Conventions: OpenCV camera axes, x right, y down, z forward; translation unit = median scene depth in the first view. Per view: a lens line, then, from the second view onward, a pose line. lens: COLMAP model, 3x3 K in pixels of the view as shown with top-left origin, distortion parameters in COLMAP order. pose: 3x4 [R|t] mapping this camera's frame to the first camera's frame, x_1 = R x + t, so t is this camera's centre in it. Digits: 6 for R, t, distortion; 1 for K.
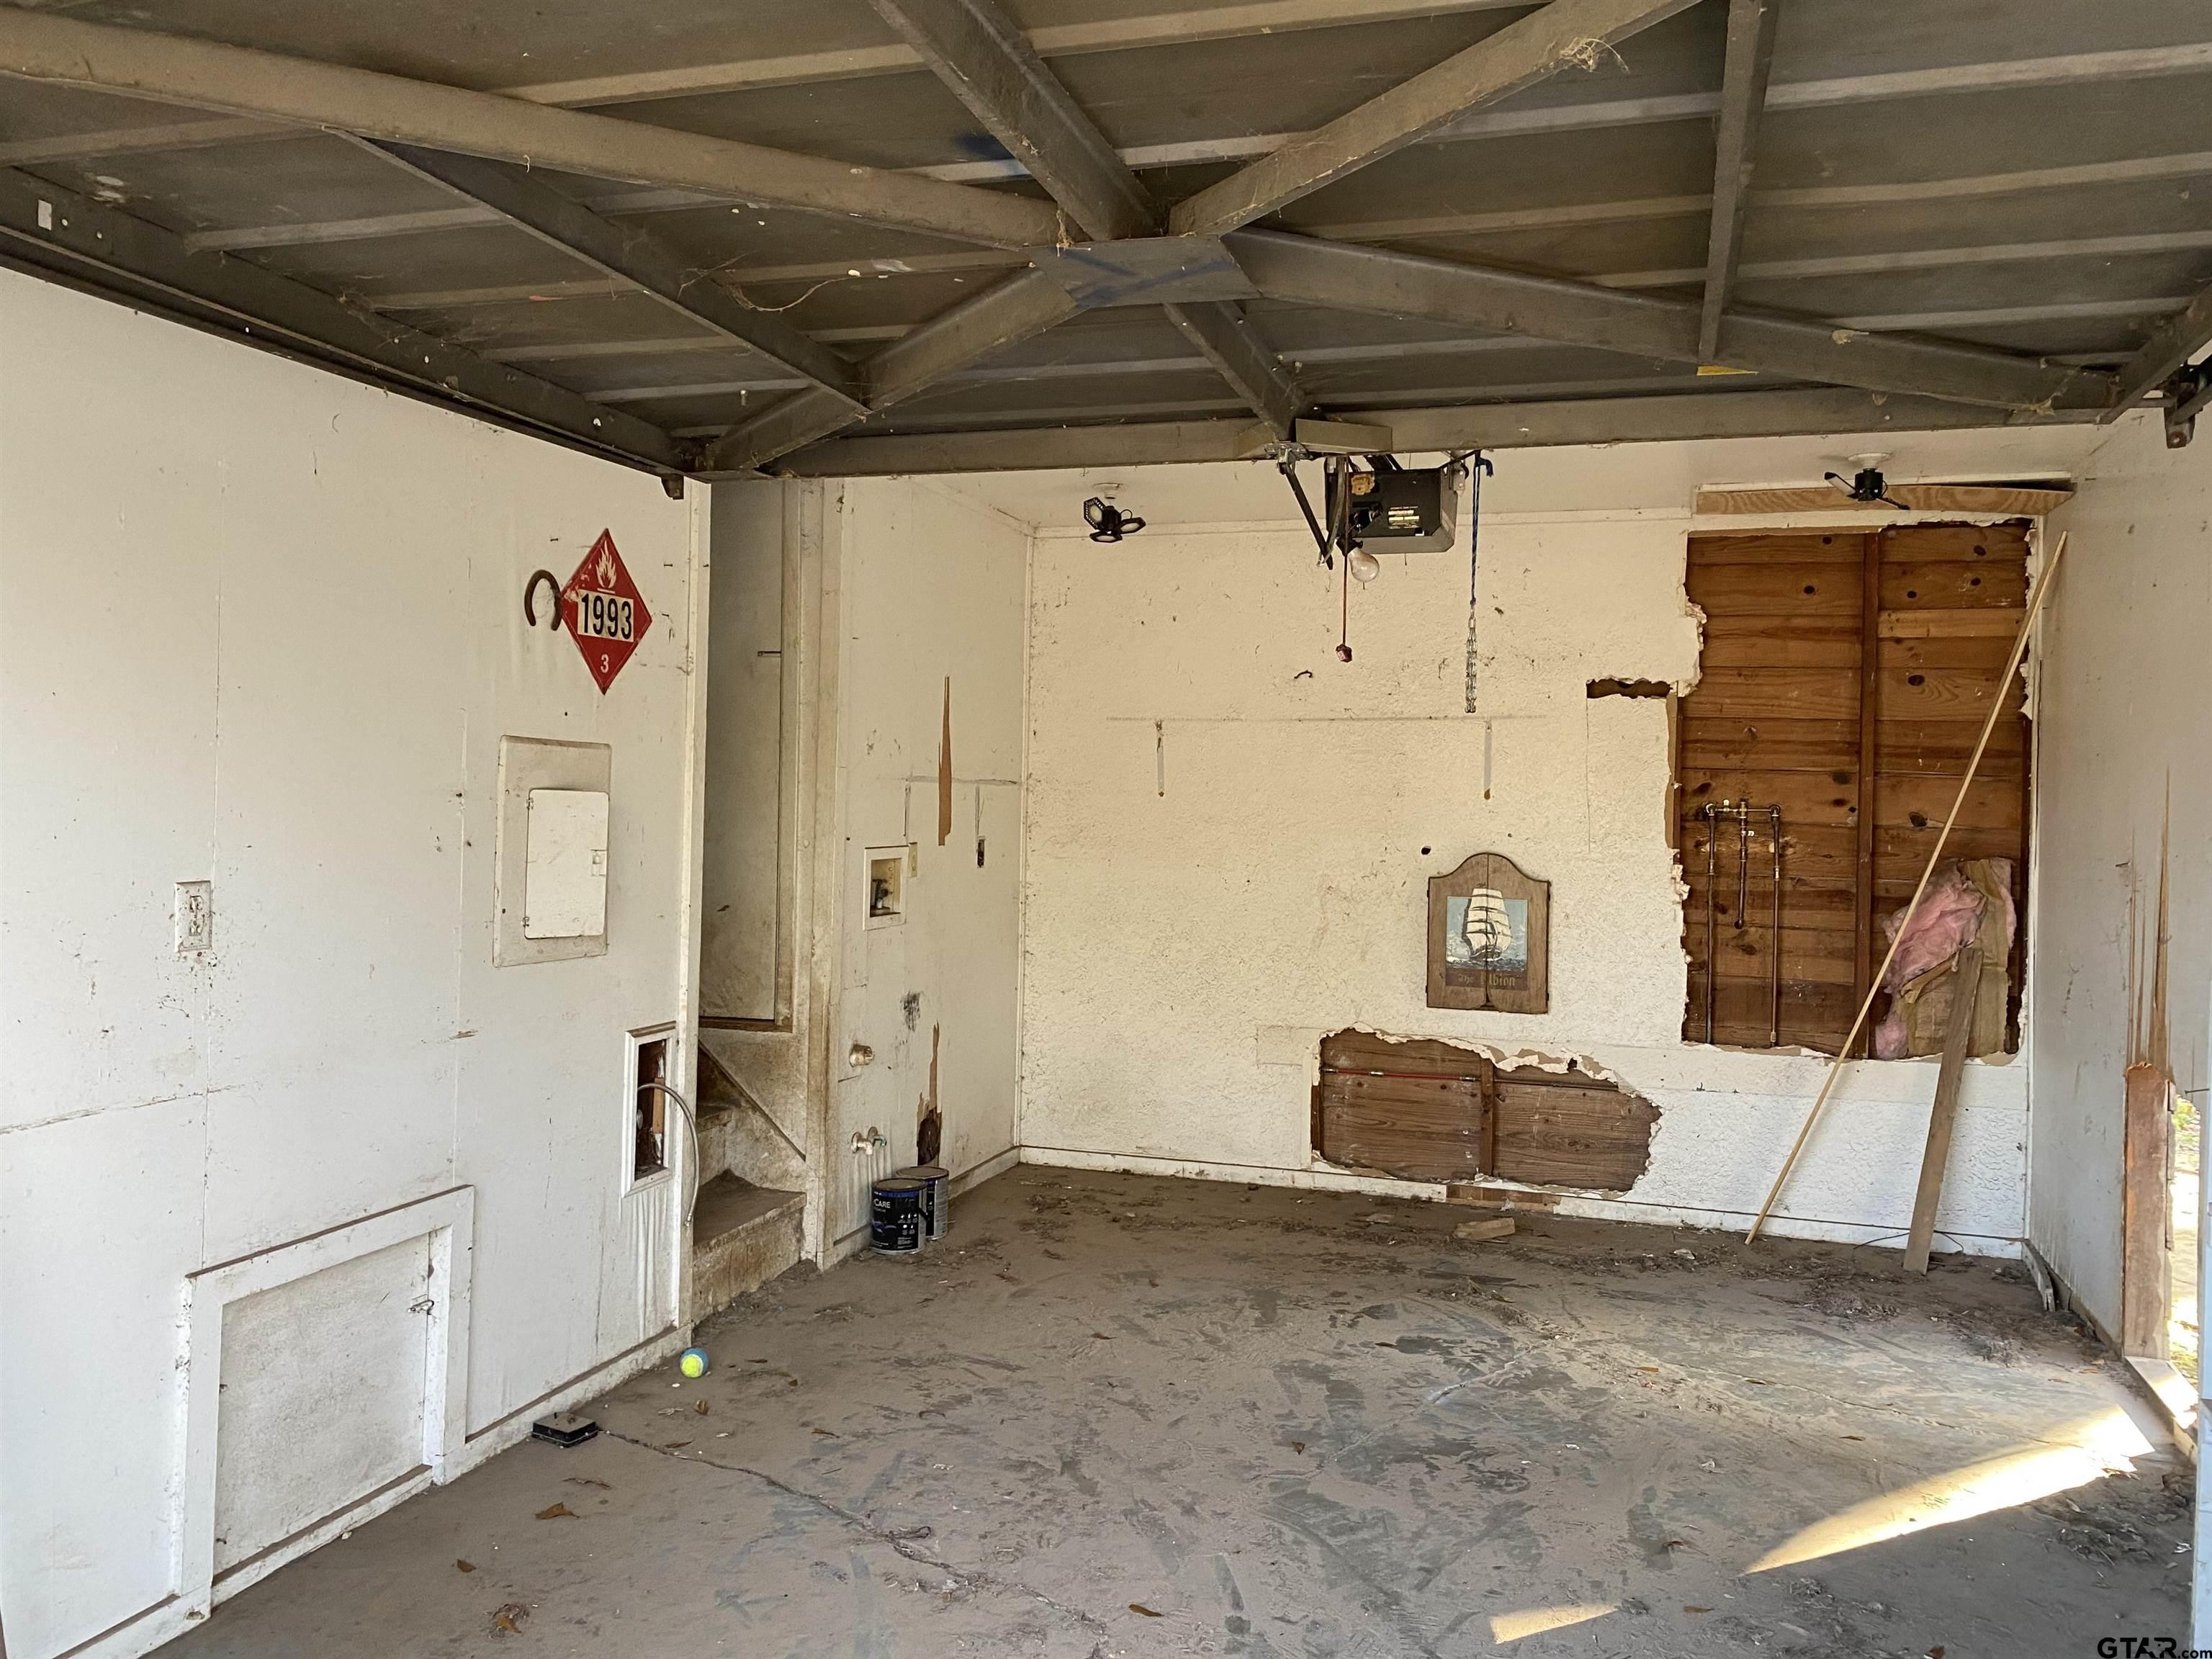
lens RADIAL K [[1714.1, 0, 1108.4], [0, 1714.1, 823.3], [0, 0, 1]] dist [0.048636, -0.062121]
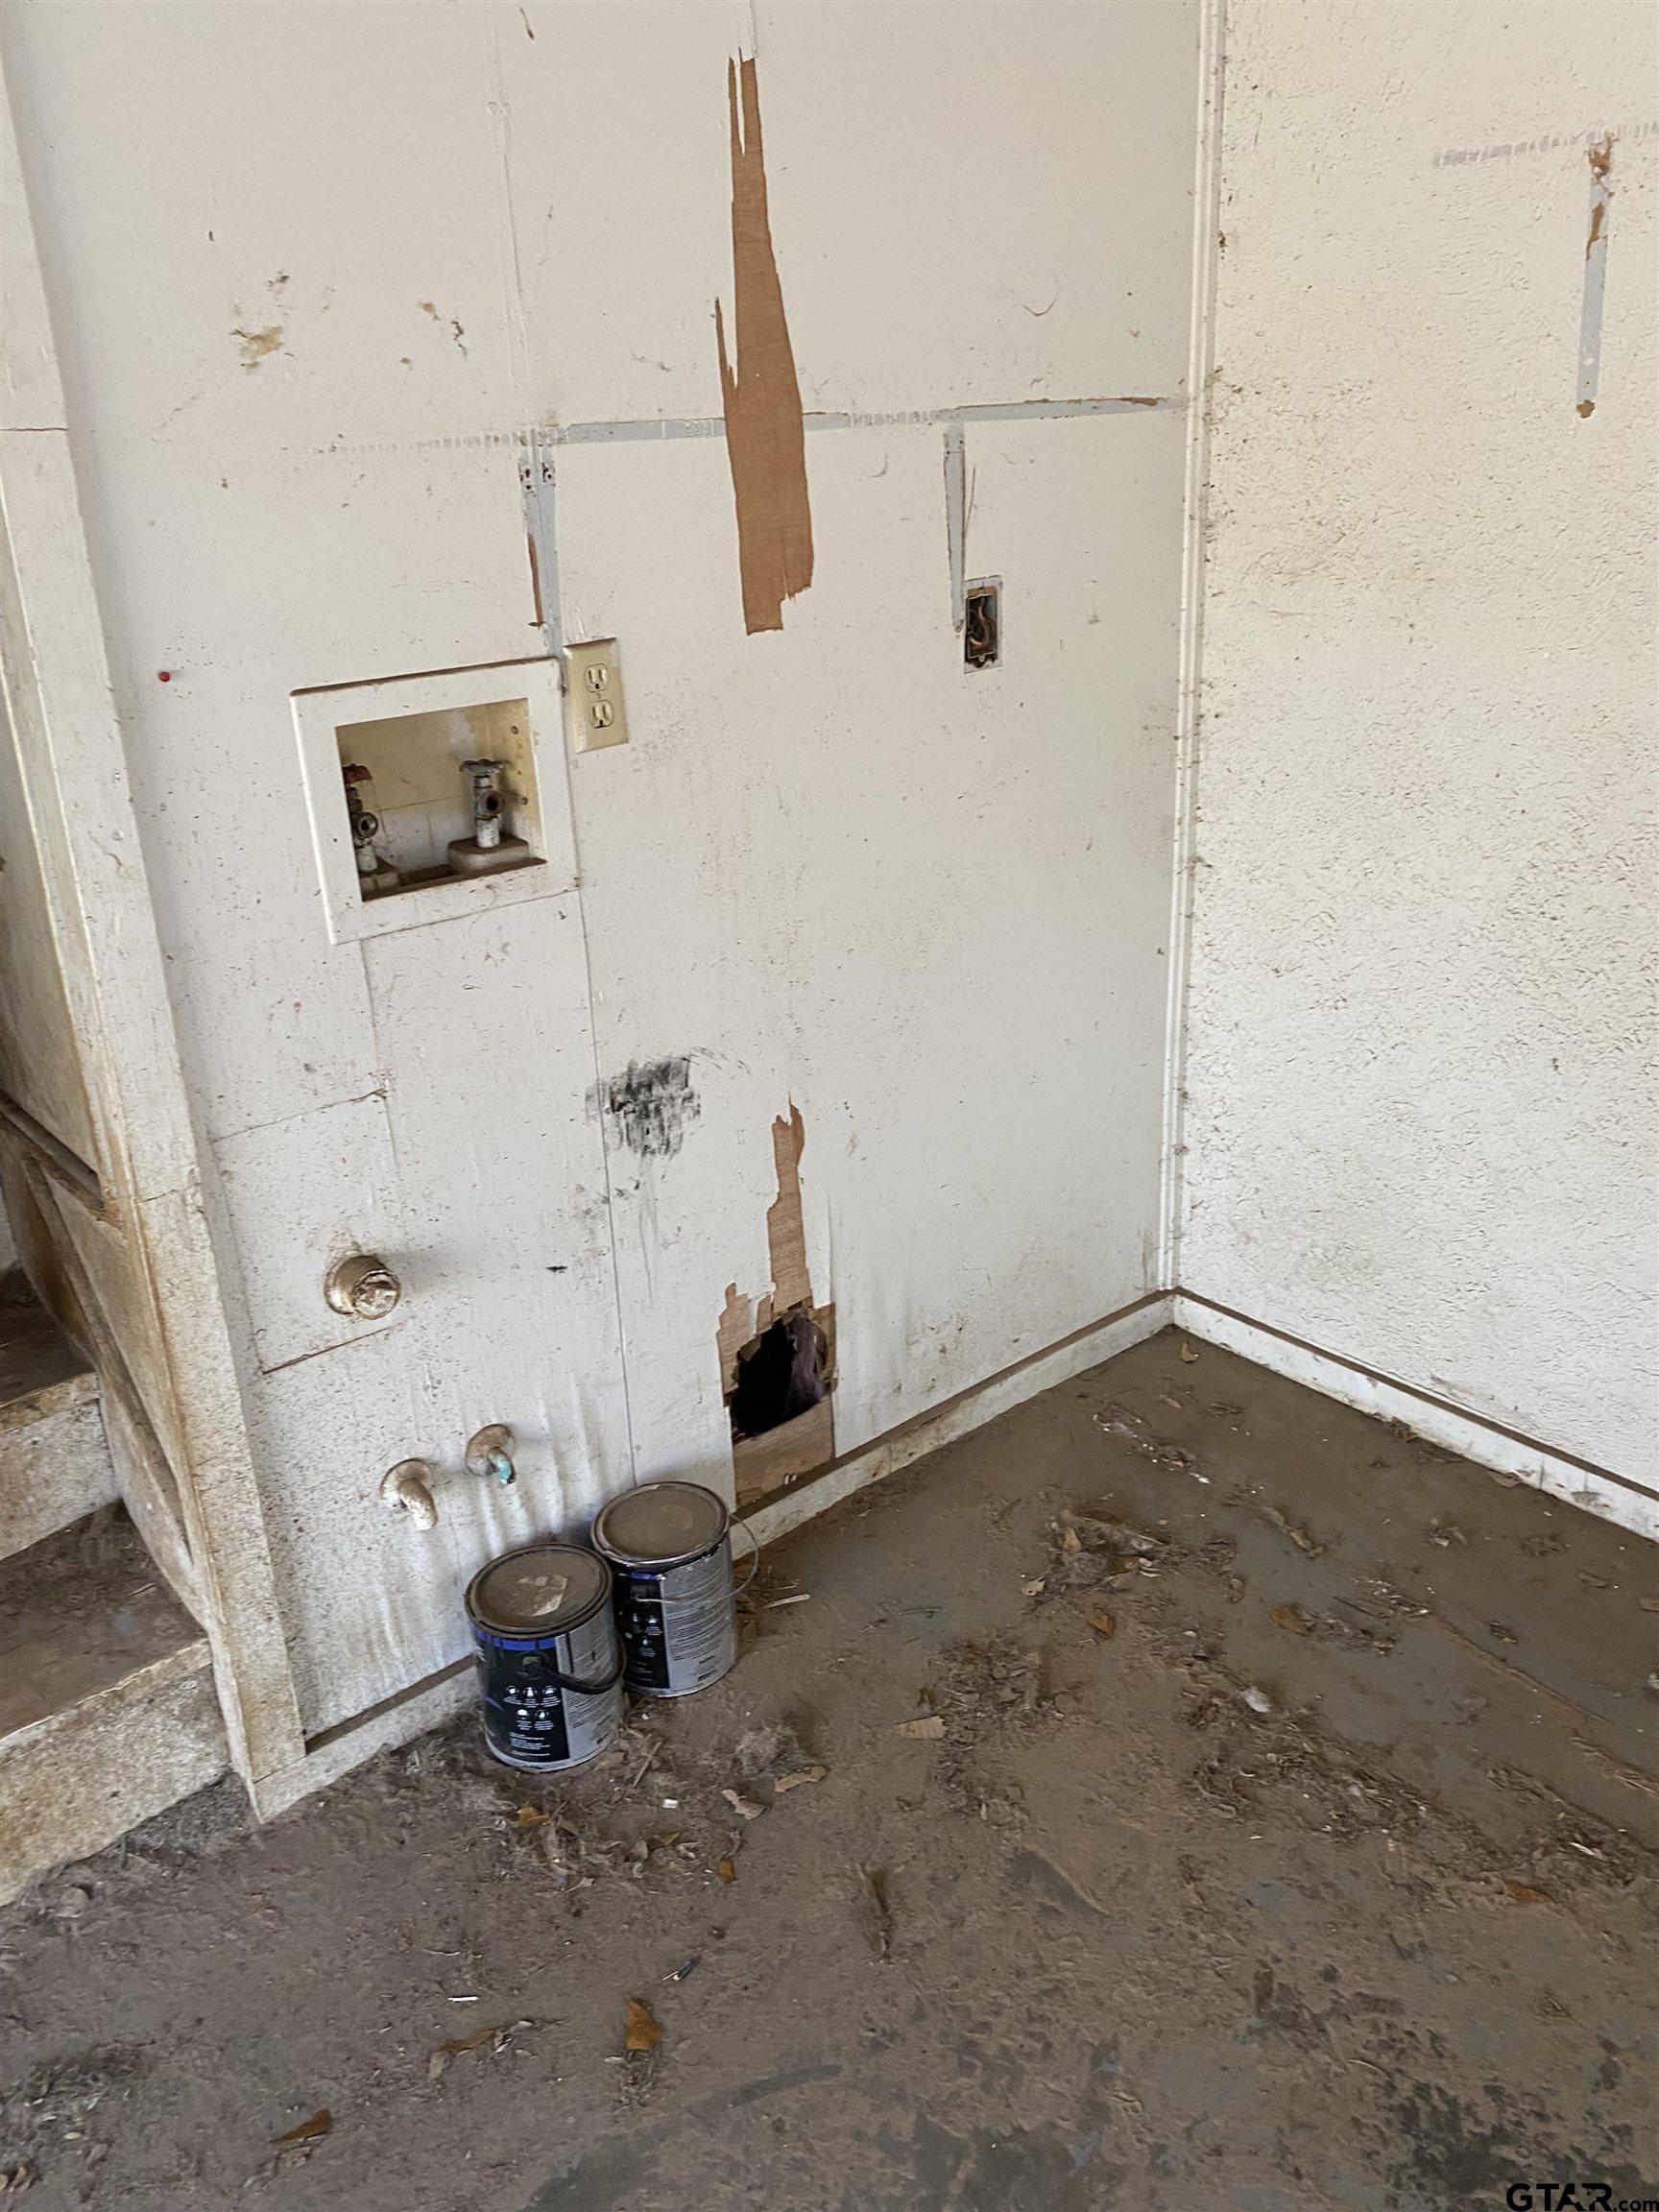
lens RADIAL K [[1714.1, 0, 784.1], [0, 1714.1, 1103.5], [0, 0, 1]] dist [0.048636, -0.062121]
pose [[0.842877, 0.141553, -0.519155, 0.089037], [0.055712, 0.936640, 0.345836, -0.015632], [0.535215, -0.320420, 0.781585, 0.639803]]
